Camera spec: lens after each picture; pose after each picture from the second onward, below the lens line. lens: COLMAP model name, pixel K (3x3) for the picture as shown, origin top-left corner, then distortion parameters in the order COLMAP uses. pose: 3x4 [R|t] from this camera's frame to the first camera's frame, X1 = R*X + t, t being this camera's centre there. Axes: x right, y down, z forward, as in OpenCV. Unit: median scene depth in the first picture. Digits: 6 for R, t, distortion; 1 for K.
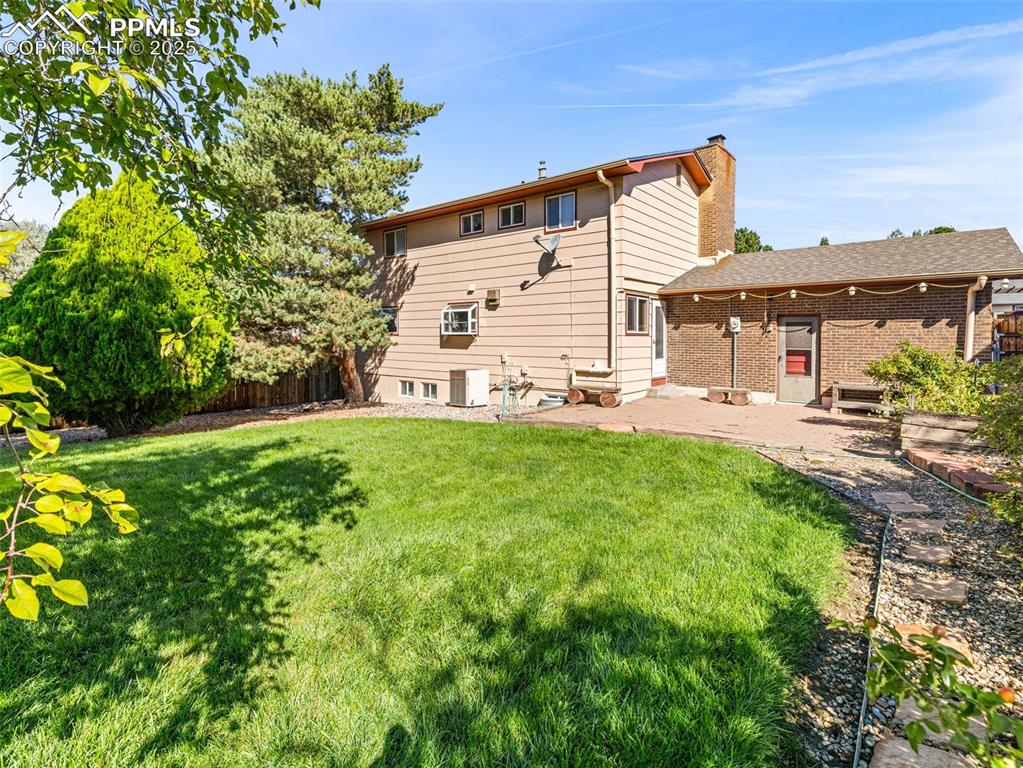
lens RADIAL K [[481.6, 0, 512.4], [0, 481.6, 377.3], [0, 0, 1]] dist [-0.003472, 0.000126]
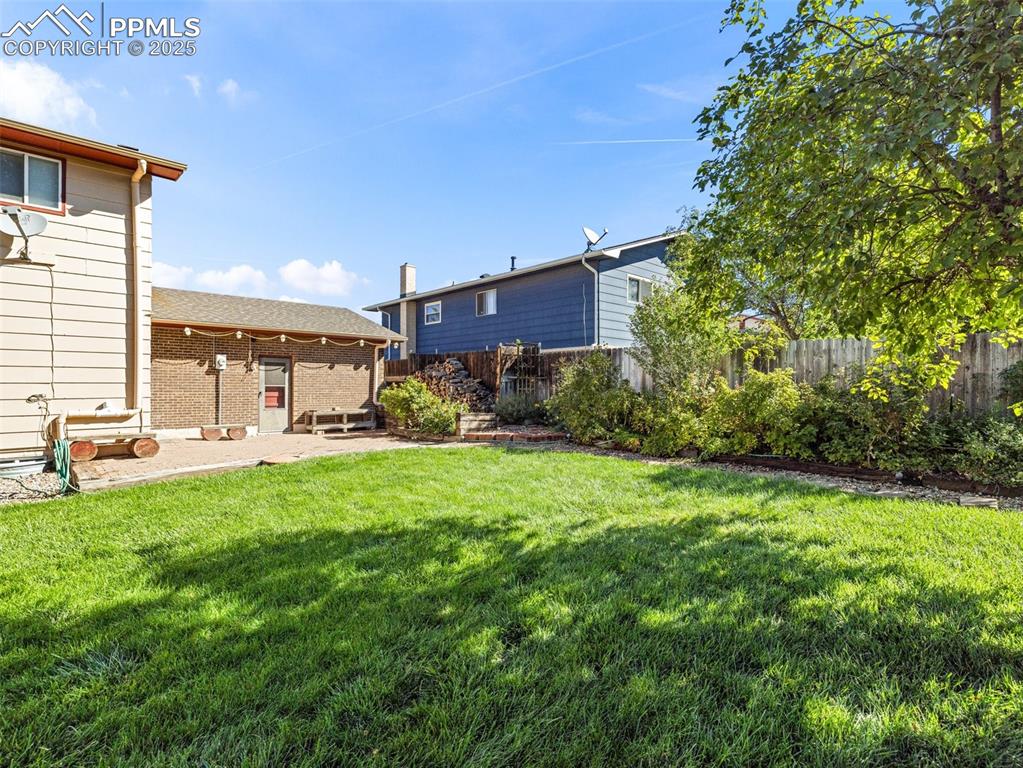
lens RADIAL K [[481.6, 0, 512.4], [0, 481.6, 377.3], [0, 0, 1]] dist [-0.003472, 0.000126]
pose [[0.127303, 0.019380, 0.991674, -0.485026], [0.081937, 0.996186, -0.029987, 0.002912], [-0.988474, 0.085072, 0.125230, 0.288332]]
